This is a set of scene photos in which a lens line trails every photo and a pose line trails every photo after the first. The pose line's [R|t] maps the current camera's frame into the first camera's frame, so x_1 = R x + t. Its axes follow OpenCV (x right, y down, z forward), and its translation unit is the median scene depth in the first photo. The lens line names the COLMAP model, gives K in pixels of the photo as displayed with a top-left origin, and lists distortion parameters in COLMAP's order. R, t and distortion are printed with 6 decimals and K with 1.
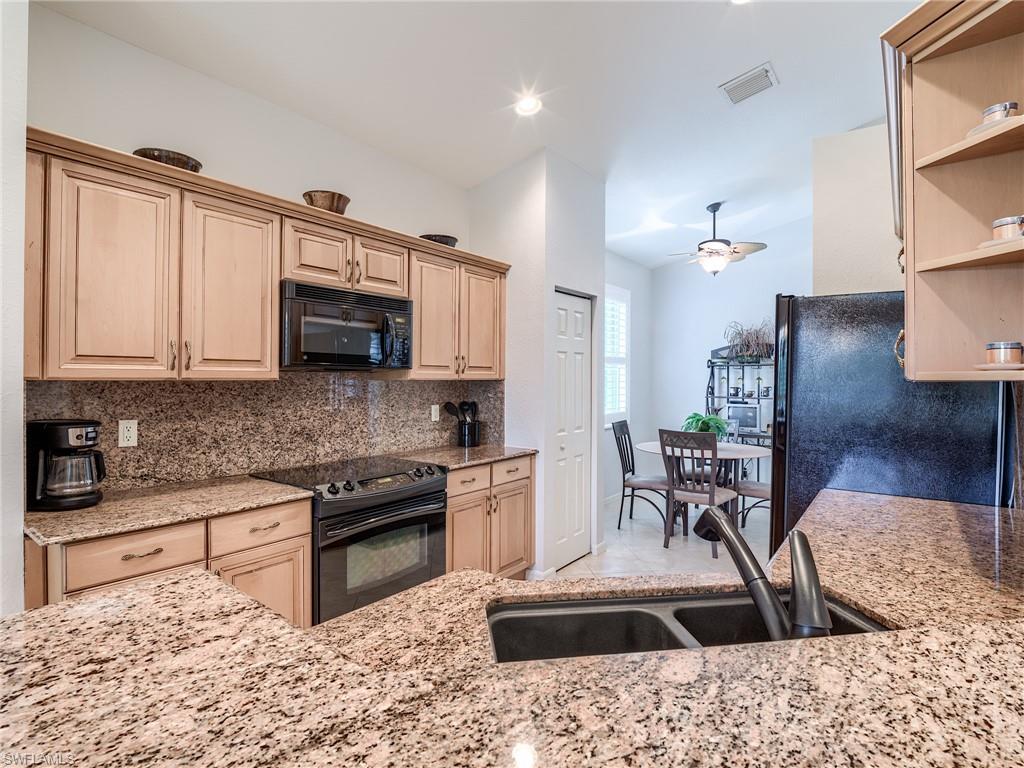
lens RADIAL K [[511.5, 0, 516.0], [0, 511.5, 379.4], [0, 0, 1]] dist [-0.001470, -0.031366]
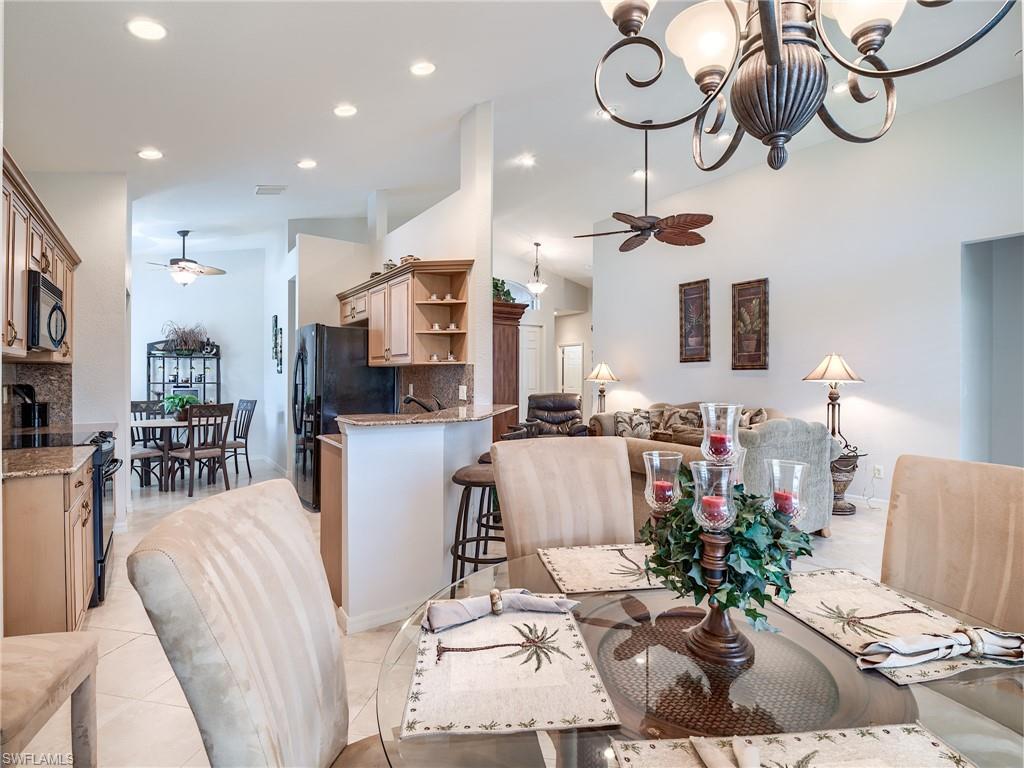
lens RADIAL K [[511.5, 0, 516.0], [0, 511.5, 379.4], [0, 0, 1]] dist [-0.001470, -0.031366]
pose [[0.300806, -0.007620, 0.953655, -0.667215], [-0.001065, 0.999965, 0.008326, 0.021630], [-0.953685, -0.003520, 0.300787, -0.204983]]
